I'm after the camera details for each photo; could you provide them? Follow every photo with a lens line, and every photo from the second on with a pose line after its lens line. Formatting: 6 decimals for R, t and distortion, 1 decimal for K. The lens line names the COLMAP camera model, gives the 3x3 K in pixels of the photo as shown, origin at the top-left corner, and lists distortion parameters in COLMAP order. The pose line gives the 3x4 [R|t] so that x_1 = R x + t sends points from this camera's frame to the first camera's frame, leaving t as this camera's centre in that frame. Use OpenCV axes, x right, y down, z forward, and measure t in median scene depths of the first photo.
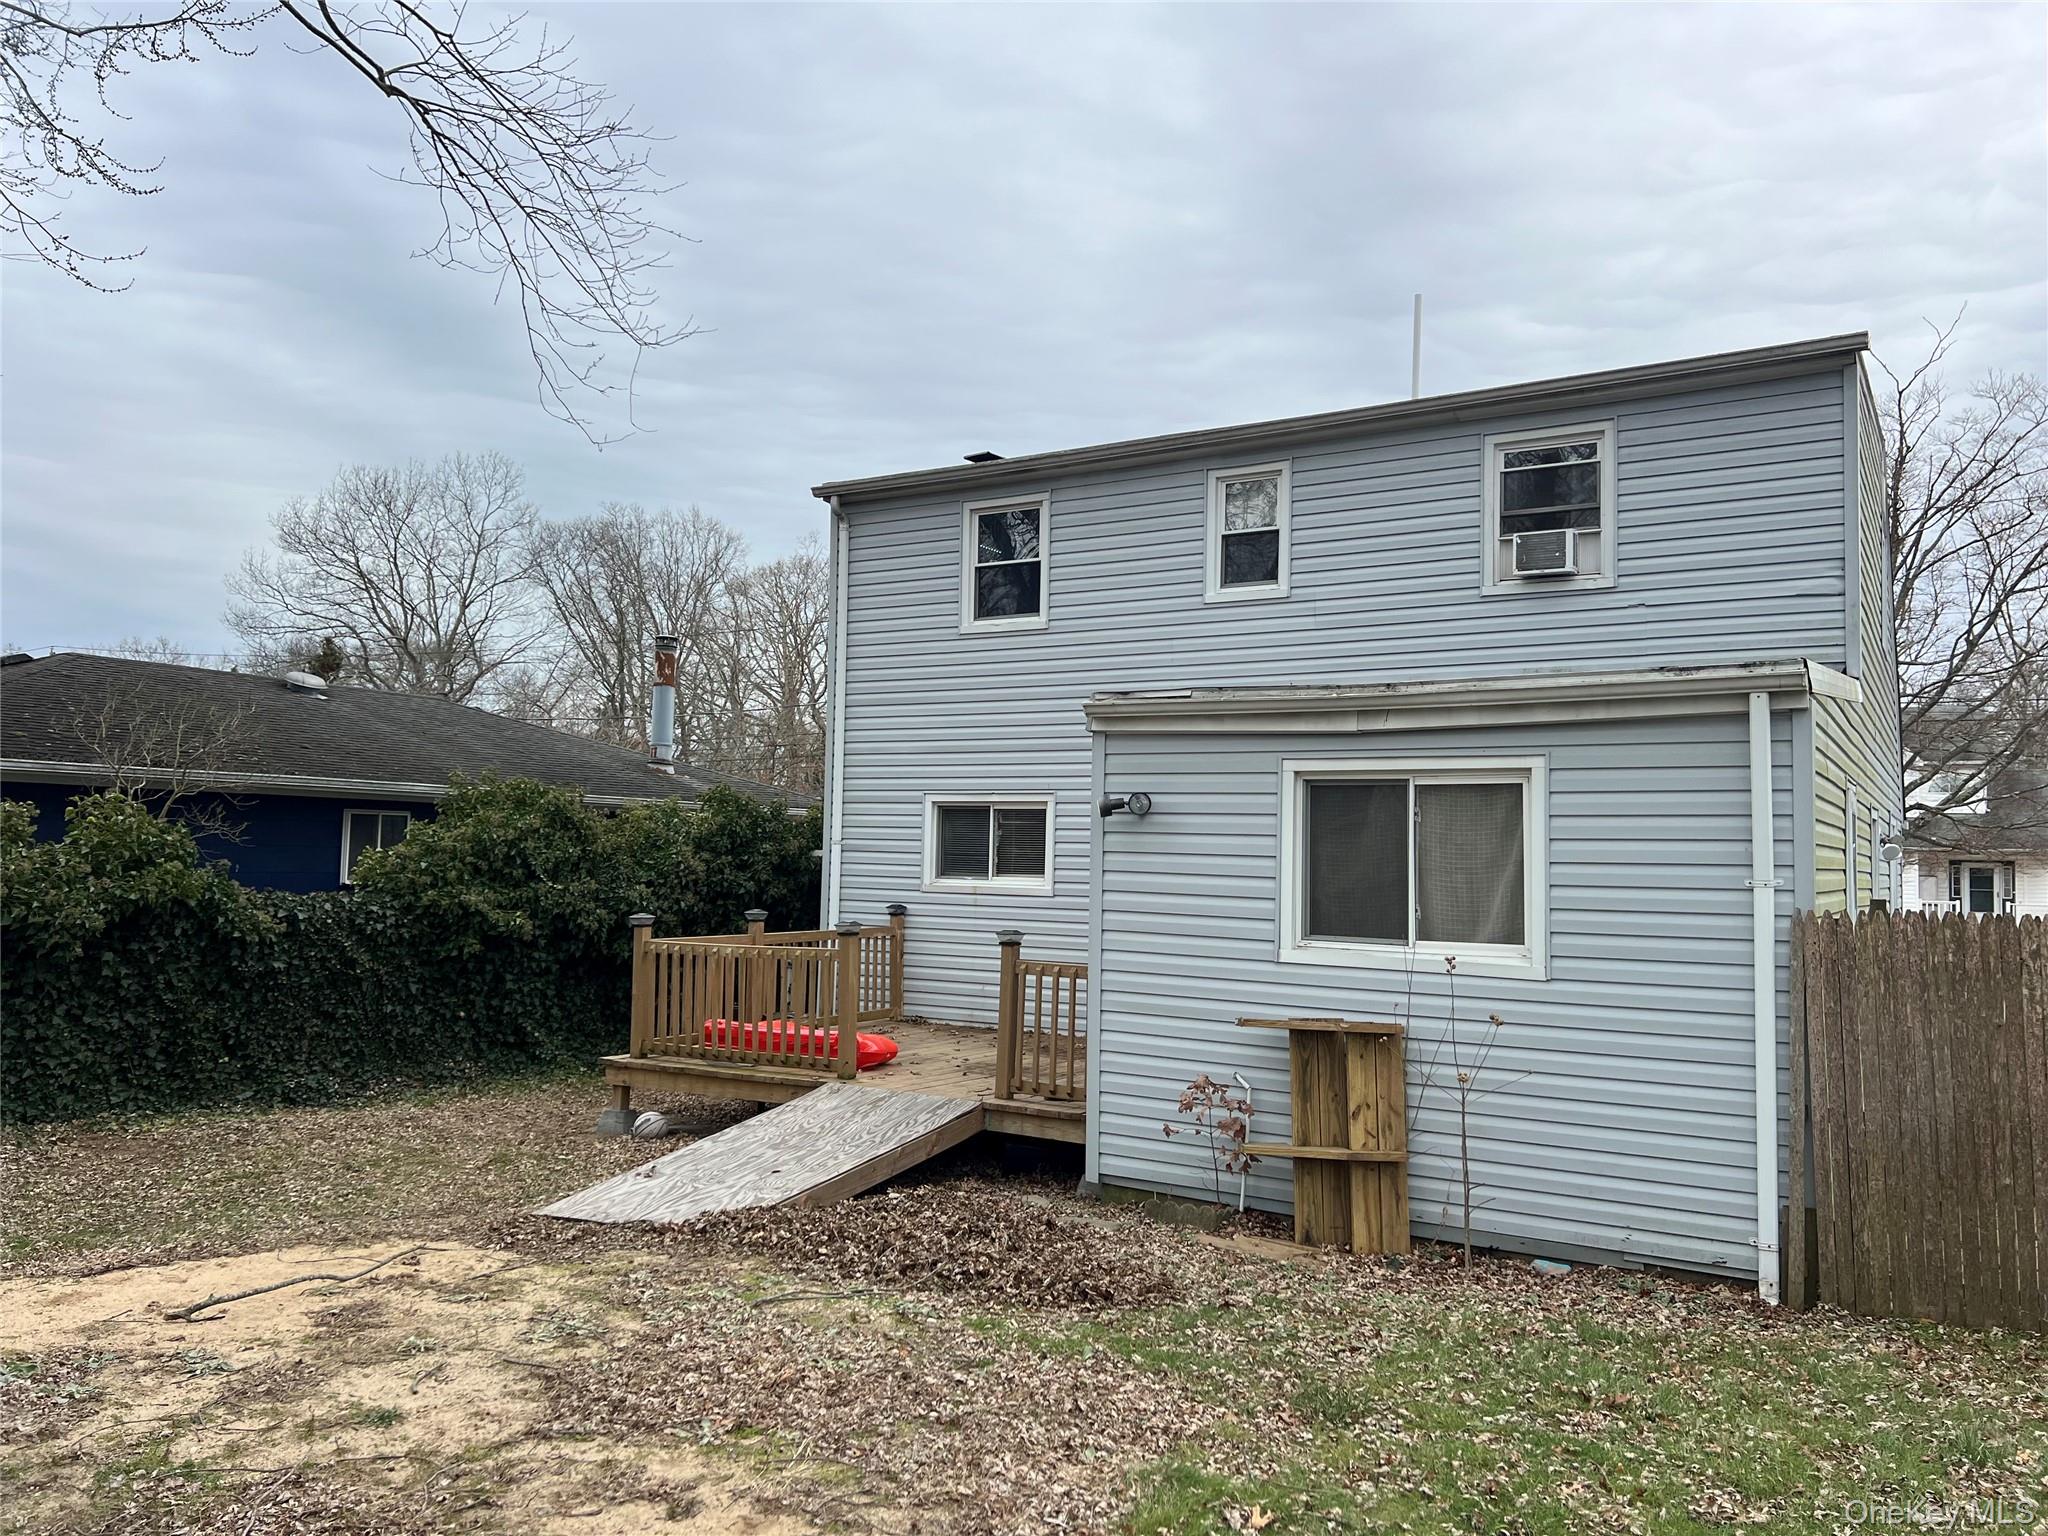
lens RADIAL K [[1517.8, 0, 1034.7], [0, 1517.8, 772.9], [0, 0, 1]] dist [0.054883, -0.056732]
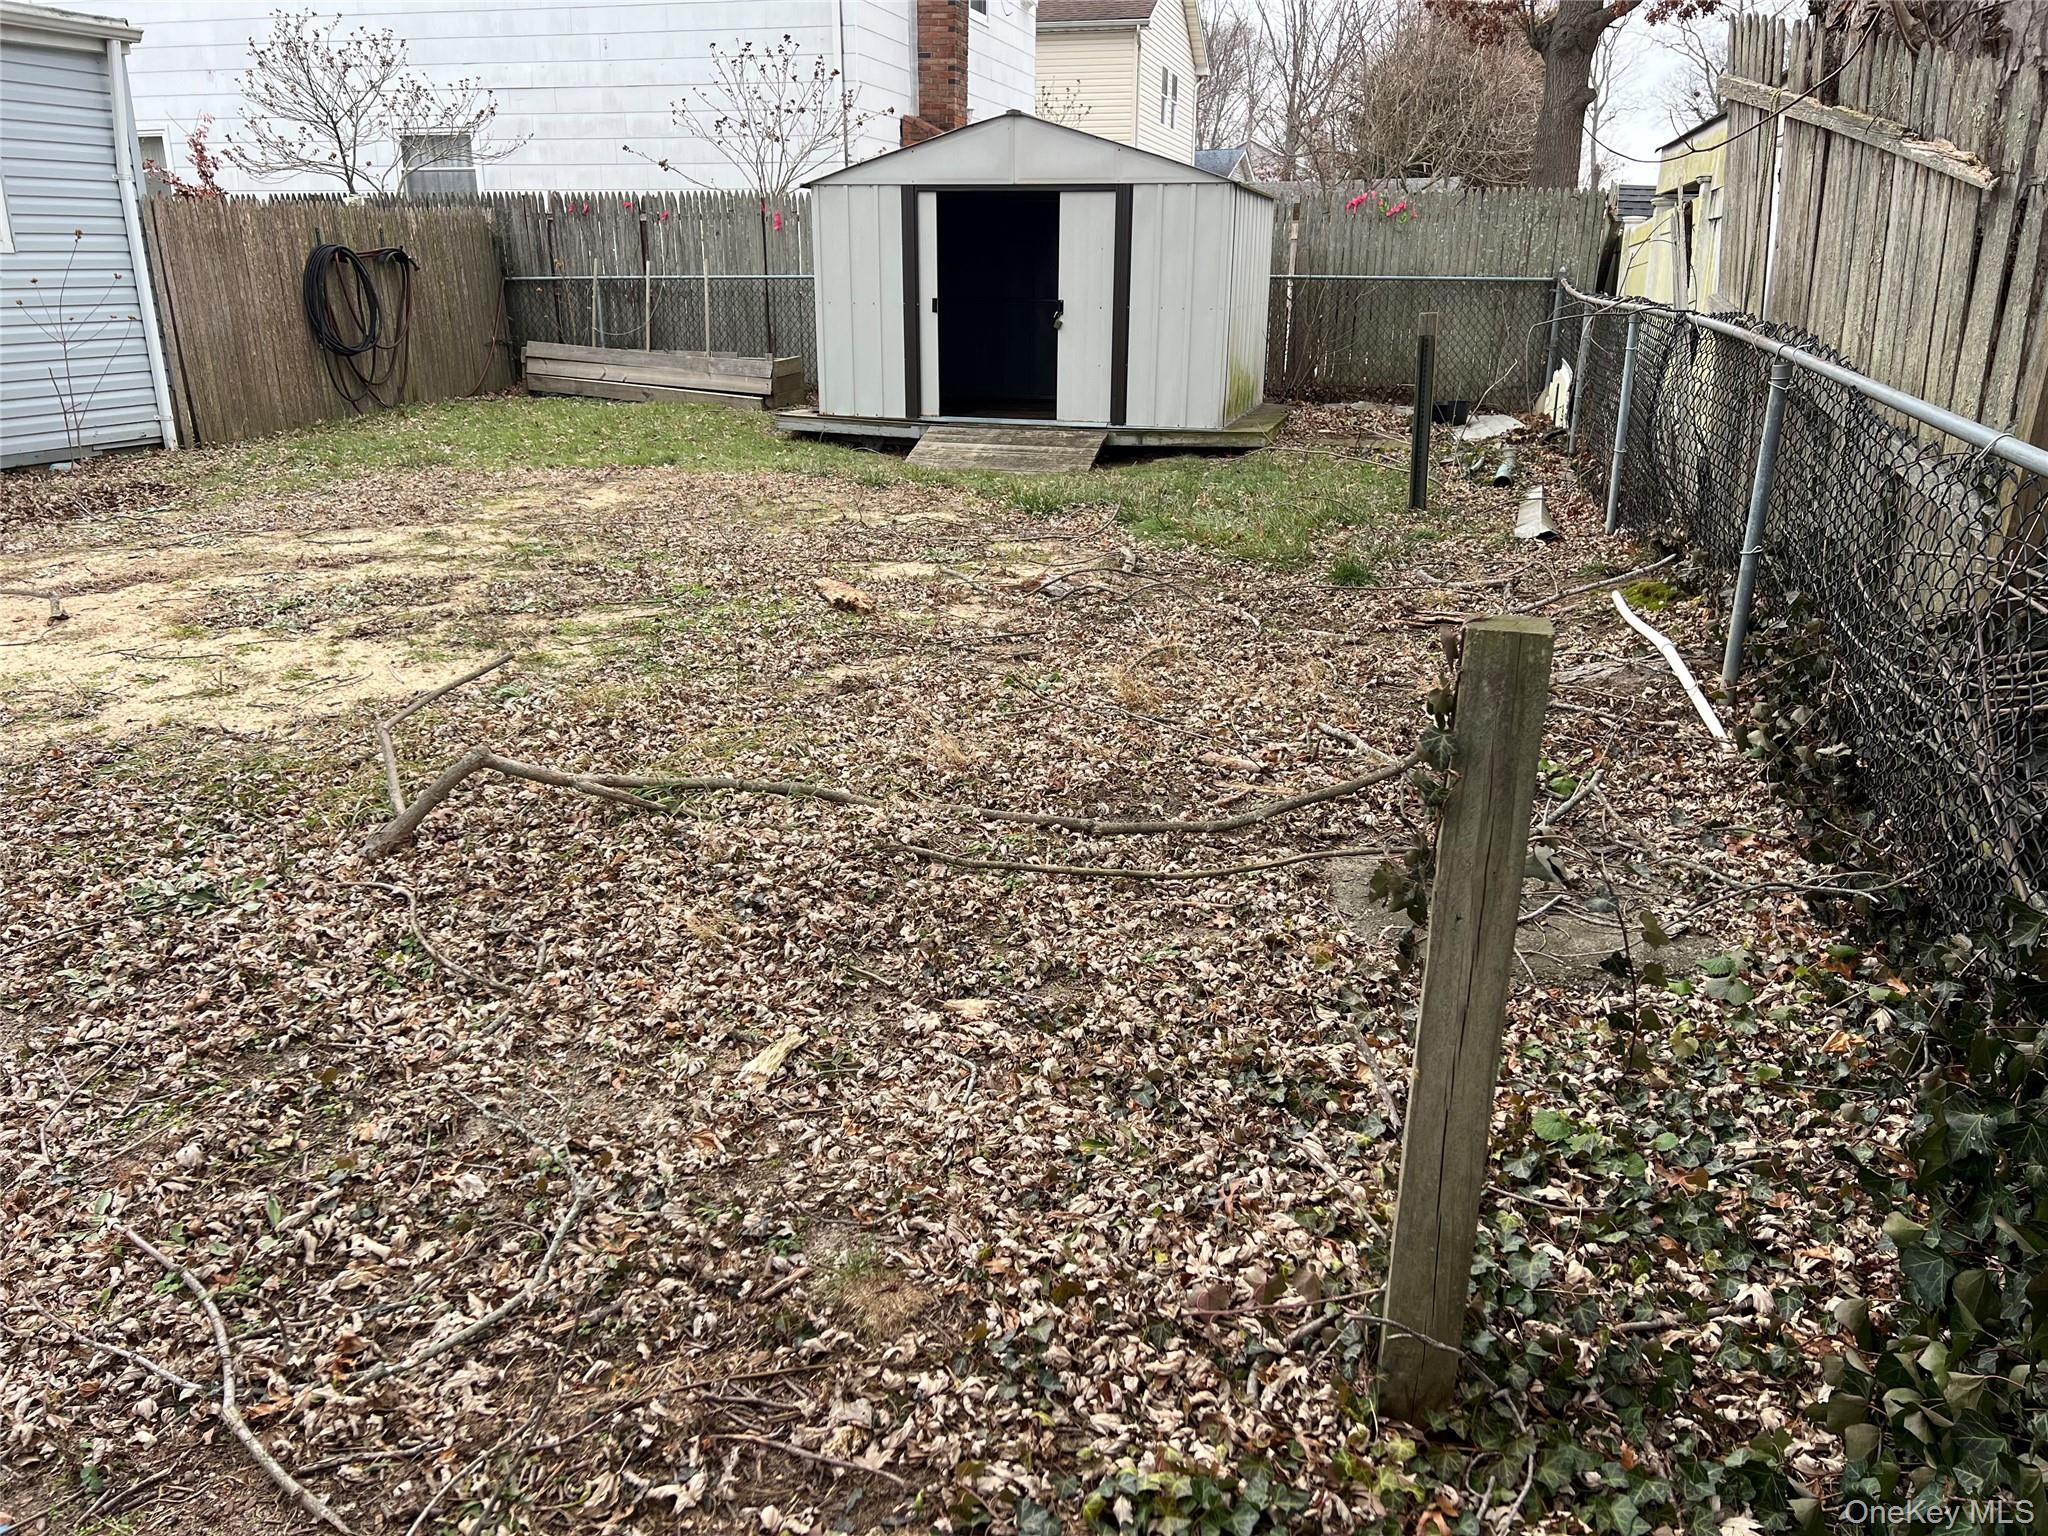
lens RADIAL K [[1517.8, 0, 1034.7], [0, 1517.8, 772.9], [0, 0, 1]] dist [0.054883, -0.056732]
pose [[-0.288632, -0.322848, 0.901366, -0.826431], [-0.063150, 0.945803, 0.318542, 0.053969], [-0.955355, 0.035020, -0.293377, 0.373299]]
